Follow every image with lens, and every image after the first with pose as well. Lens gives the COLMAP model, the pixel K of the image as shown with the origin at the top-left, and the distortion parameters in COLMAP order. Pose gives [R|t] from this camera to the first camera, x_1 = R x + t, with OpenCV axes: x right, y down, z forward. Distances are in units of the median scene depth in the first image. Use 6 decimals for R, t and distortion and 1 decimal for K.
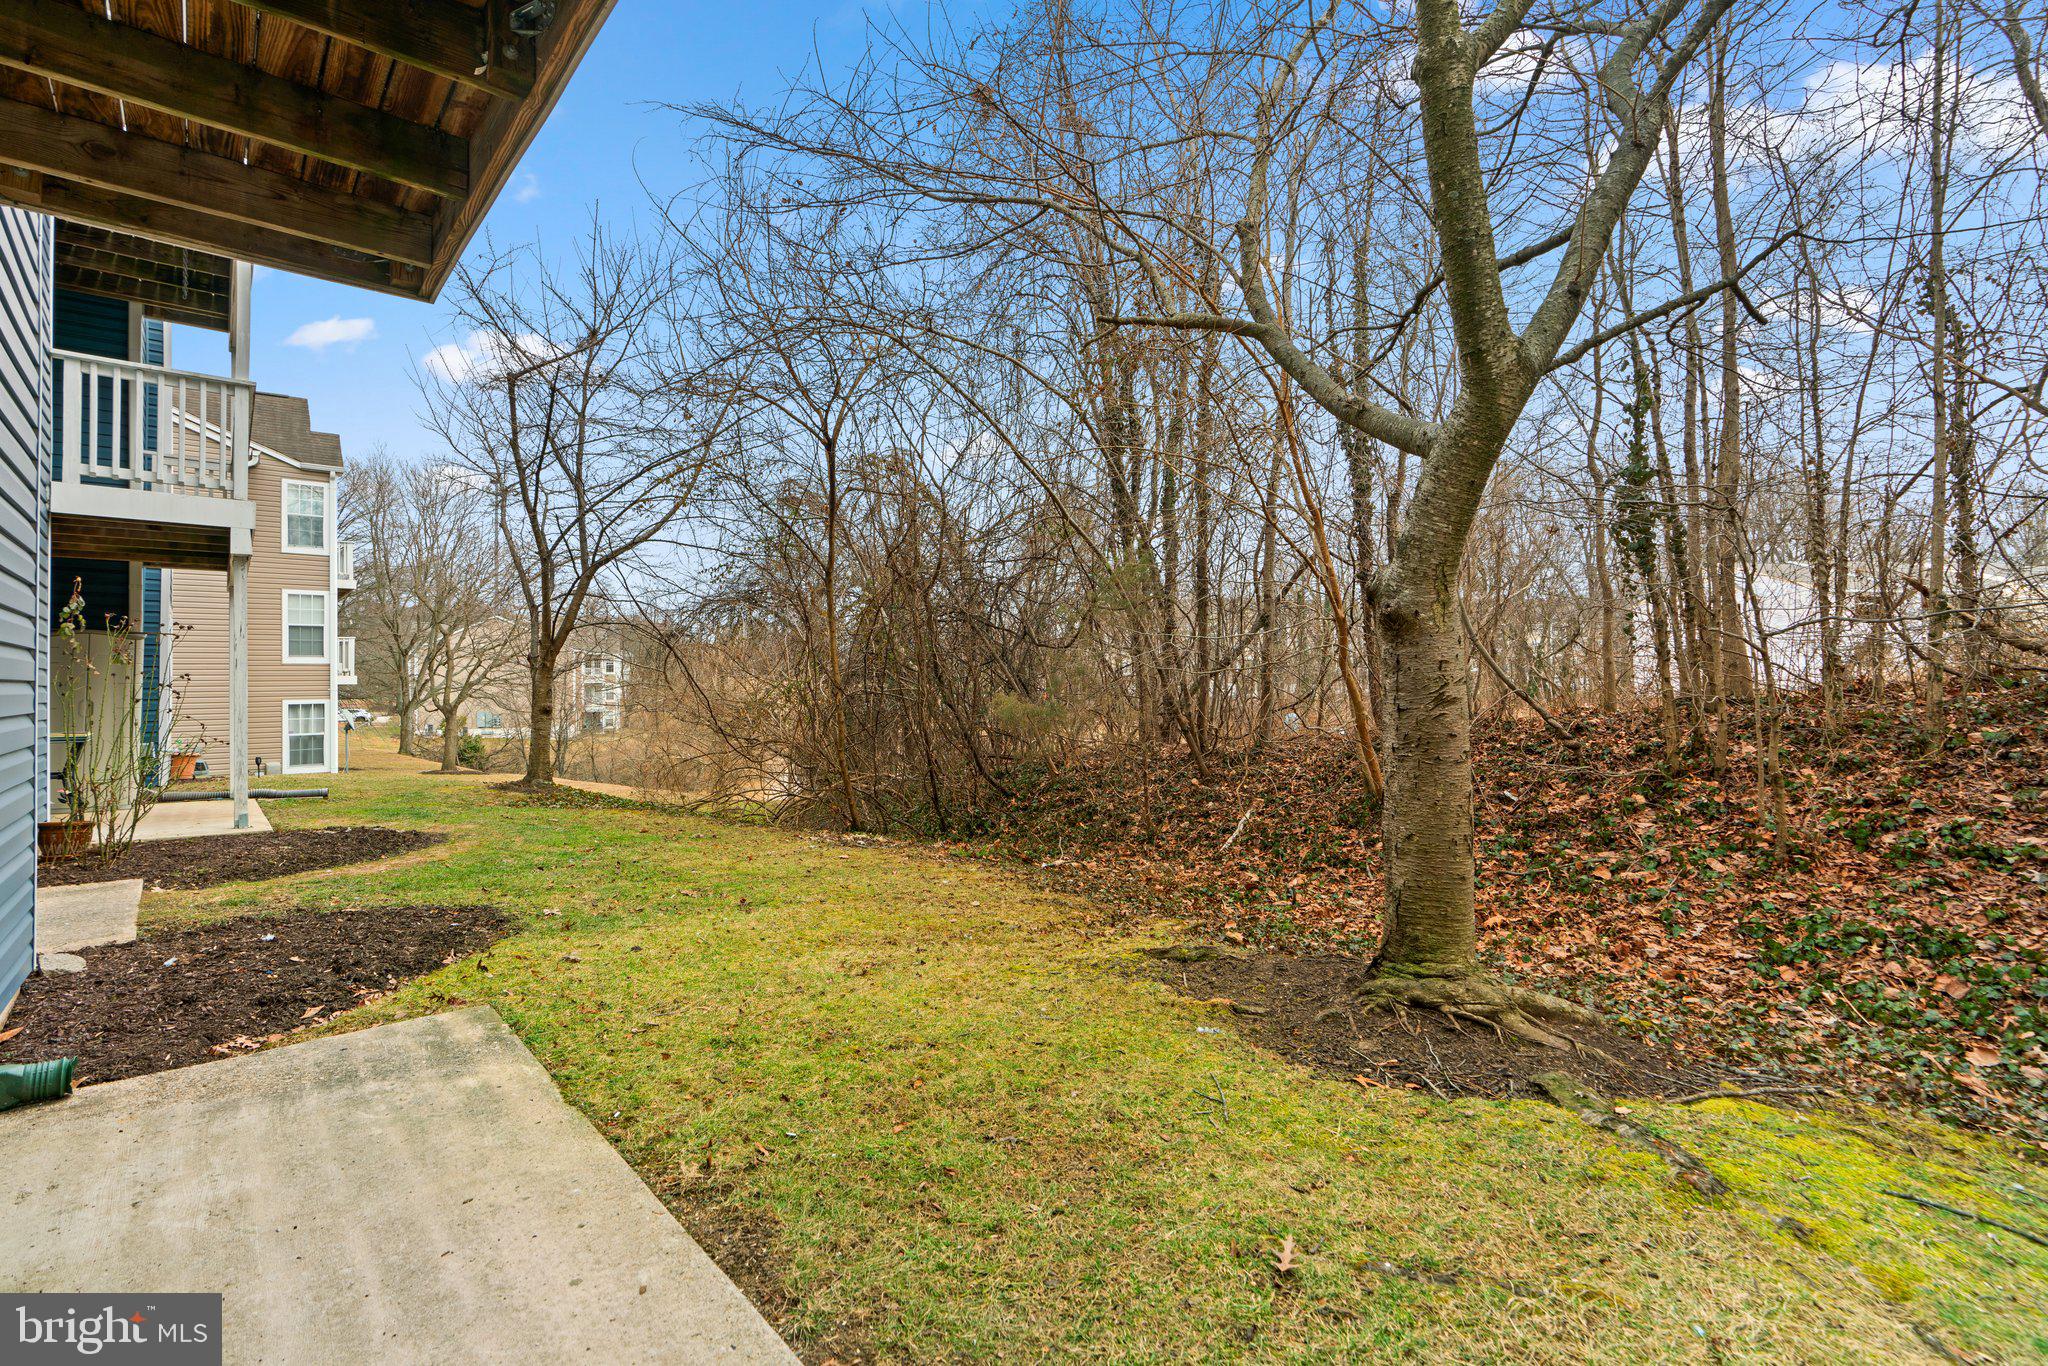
lens RADIAL K [[930.7, 0, 1028.3], [0, 930.7, 677.5], [0, 0, 1]] dist [-0.004571, 0.000184]
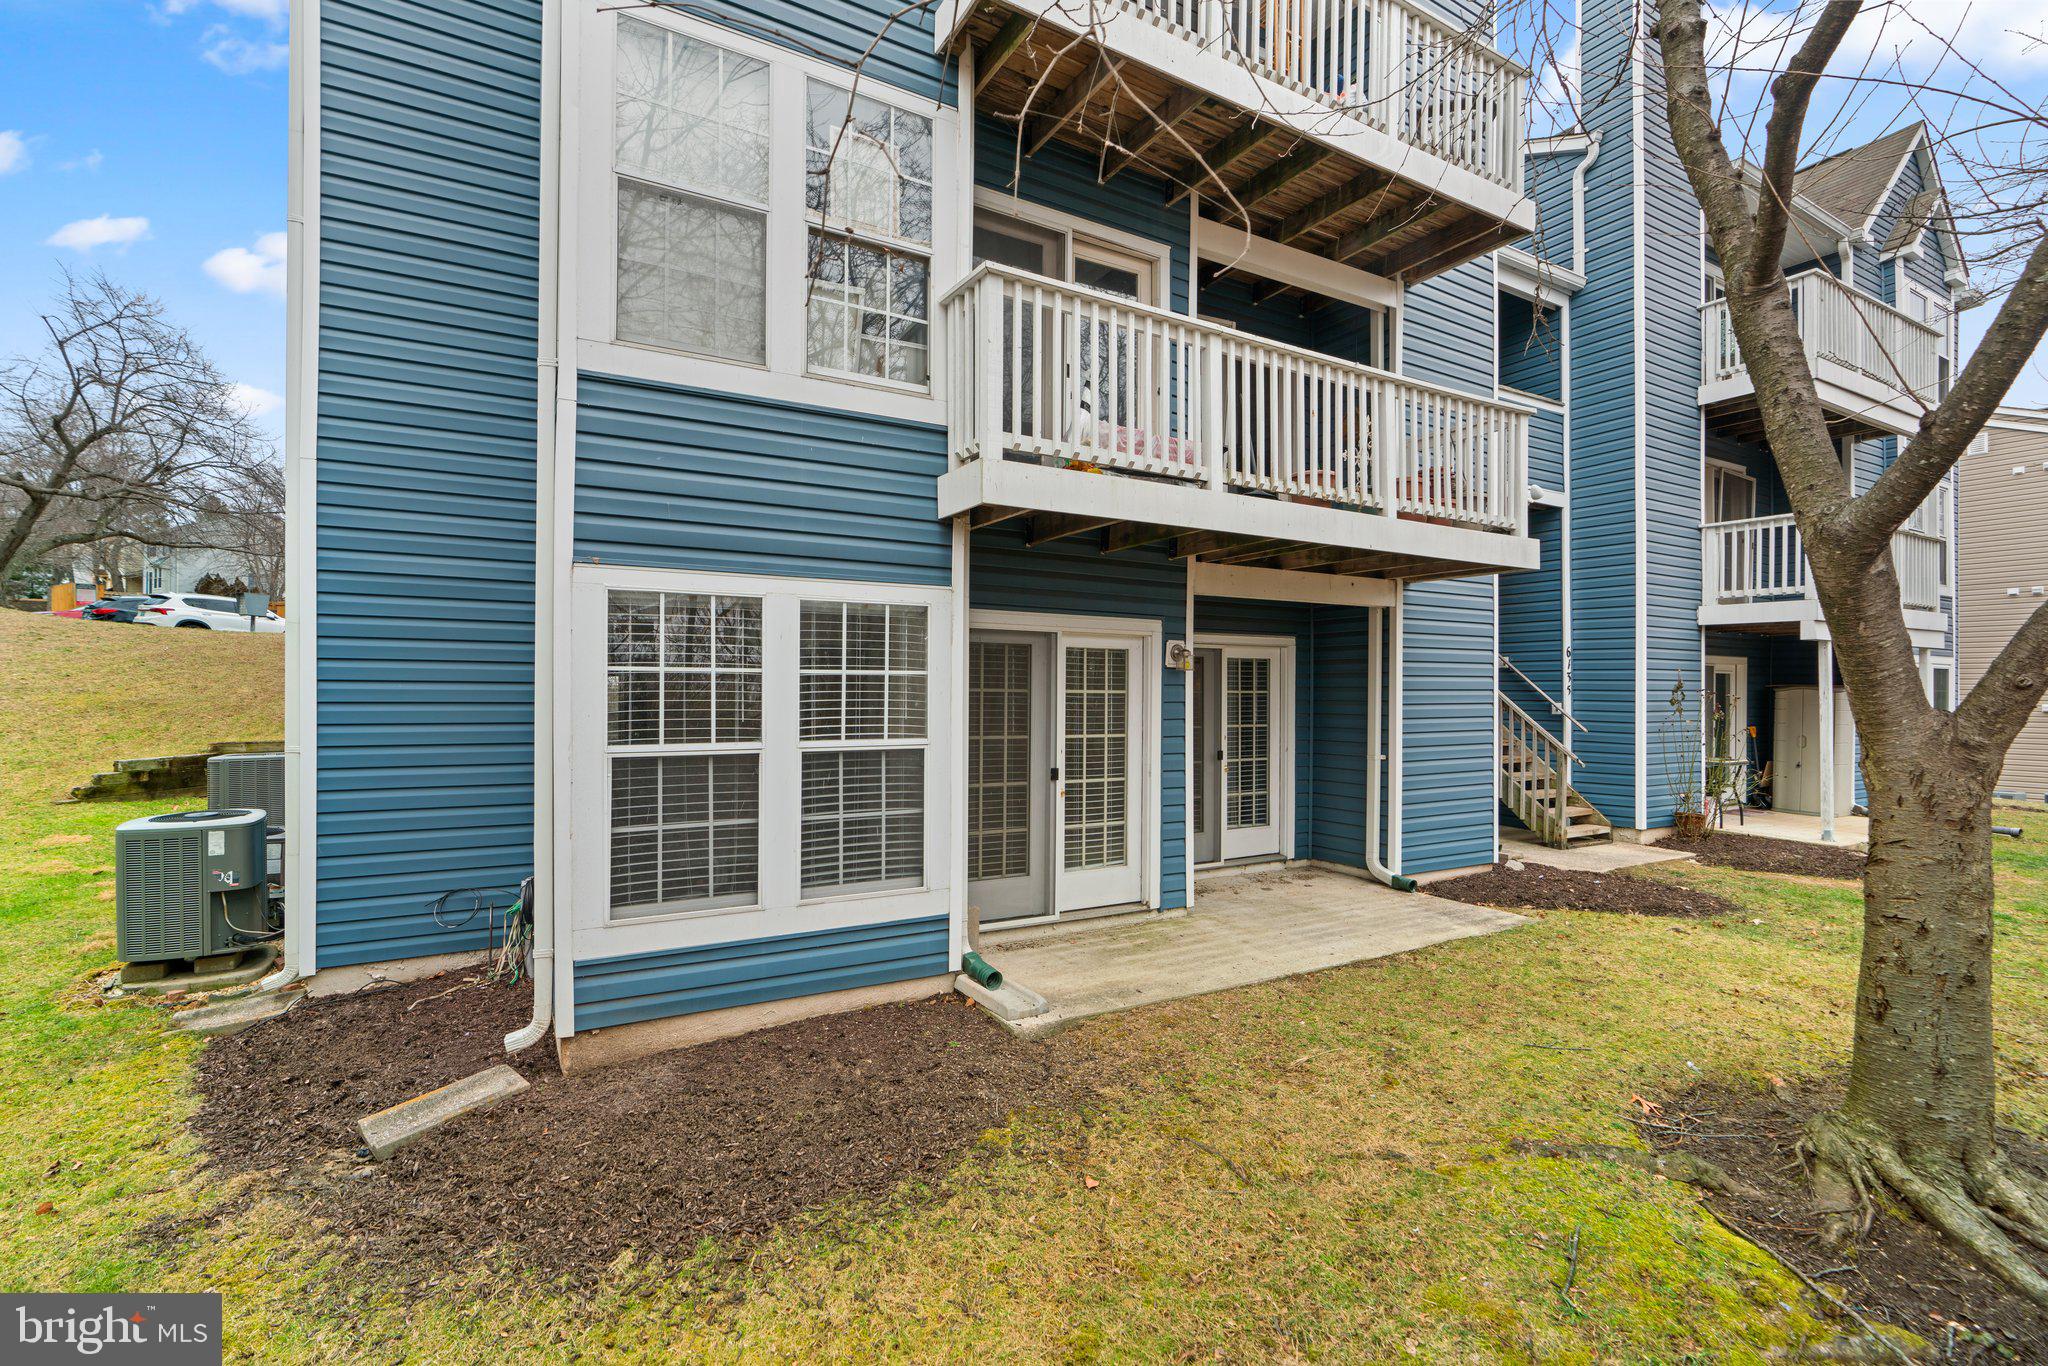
lens RADIAL K [[924.4, 0, 1023.7], [0, 924.4, 690.7], [0, 0, 1]] dist [-0.006815, 0.001167]
pose [[-0.207319, 0.009126, -0.978231, 2.108820], [0.005065, 0.999953, 0.008255, -0.218994], [0.978260, -0.003244, -0.207355, 0.423541]]
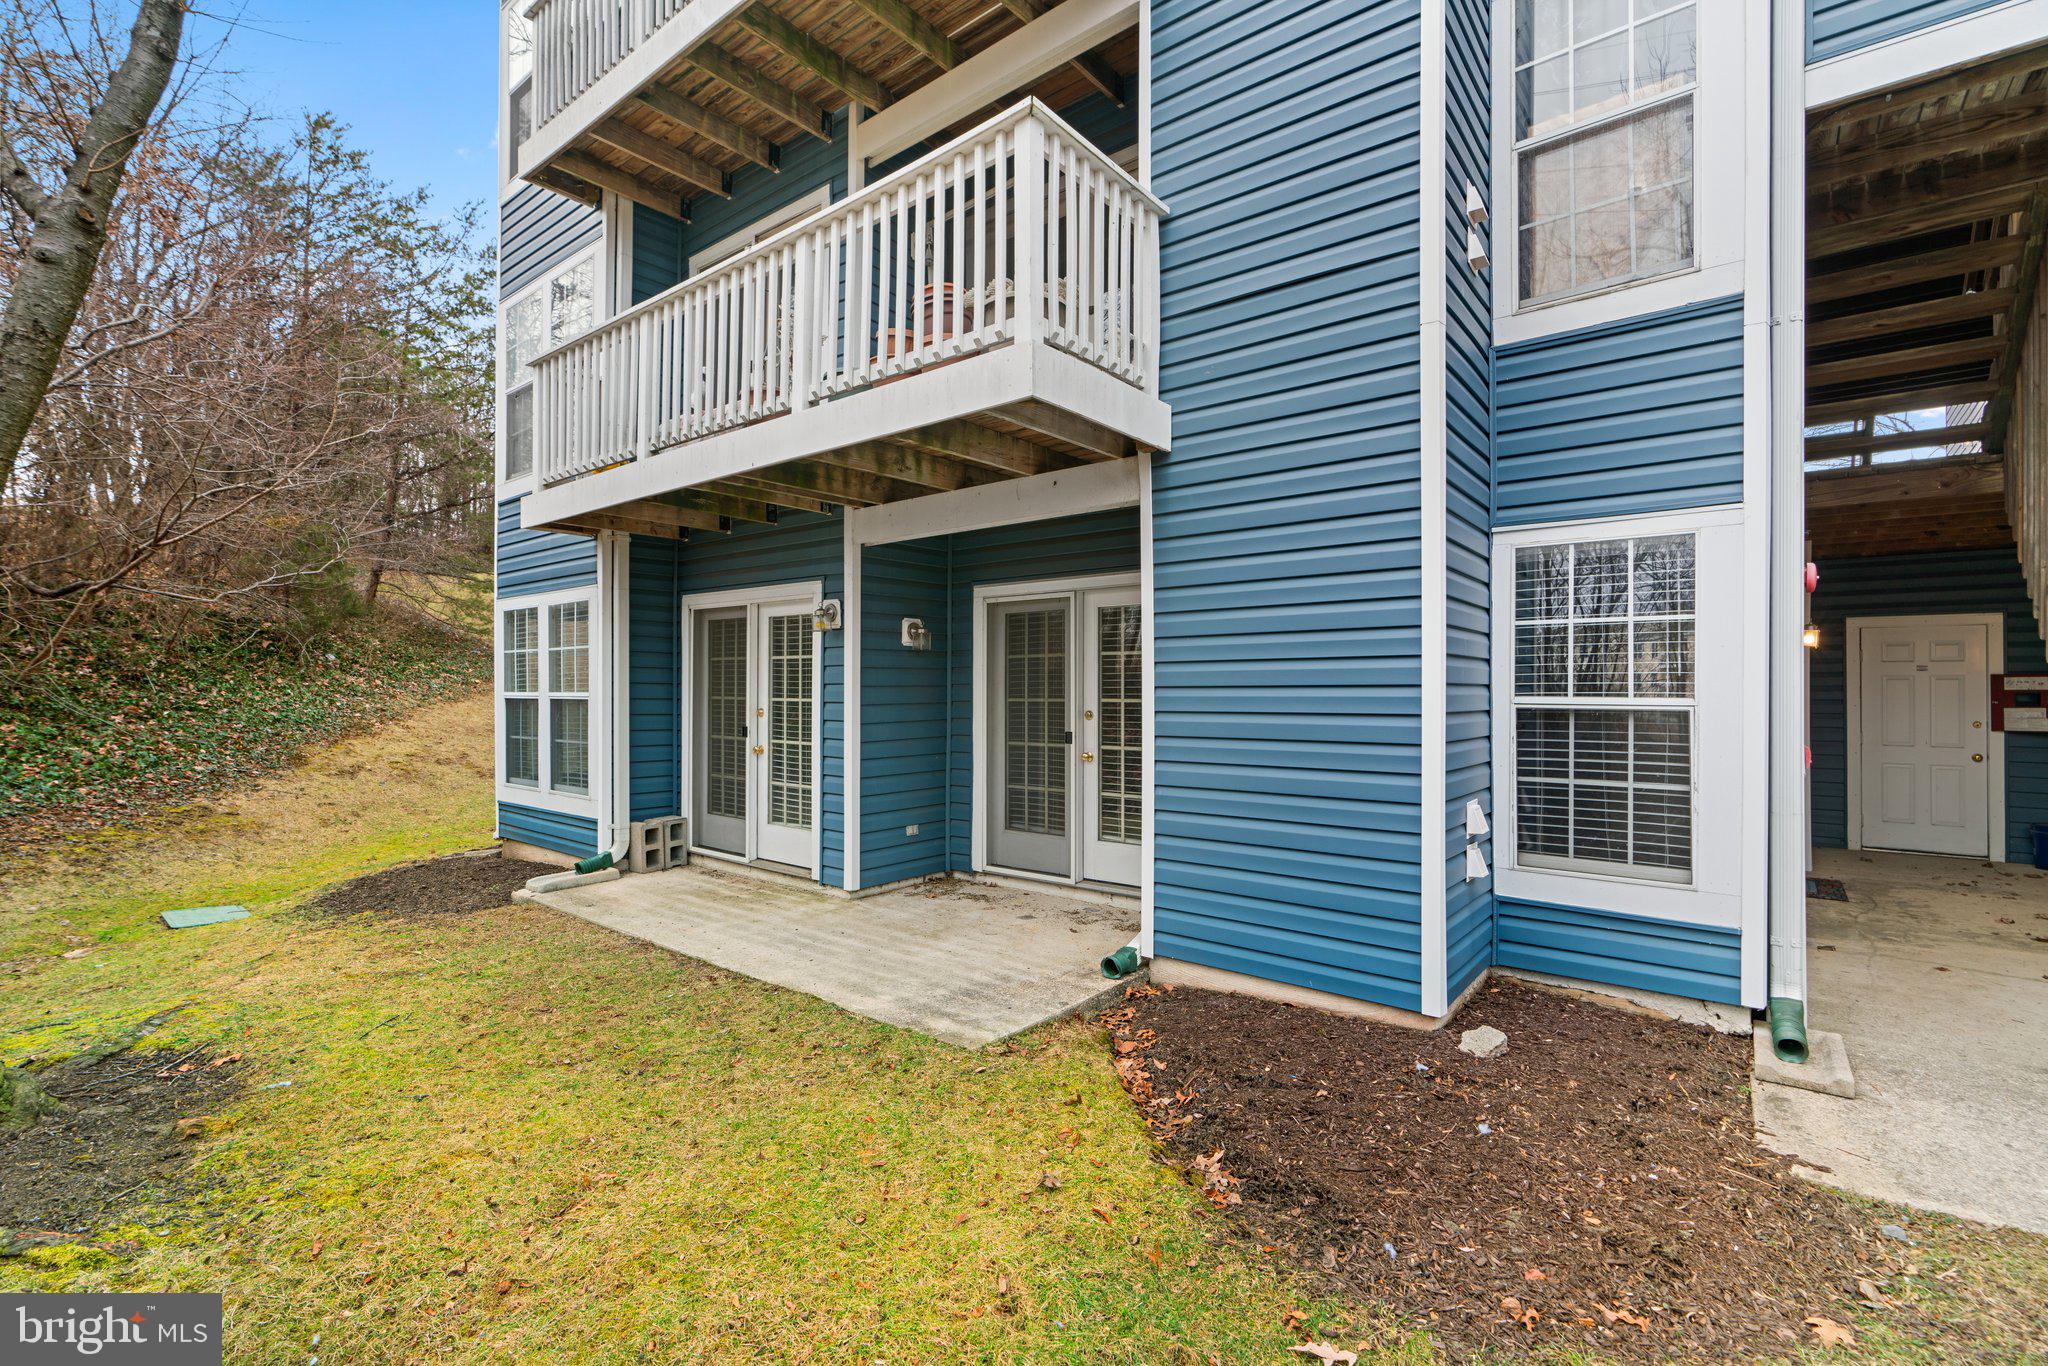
lens RADIAL K [[930.7, 0, 1028.3], [0, 930.7, 677.5], [0, 0, 1]] dist [-0.004571, 0.000184]
pose [[-0.986406, 0.010135, -0.164014, -0.628122], [0.012155, 0.999862, -0.011315, -0.098295], [0.163876, -0.013155, -0.986393, 2.801394]]
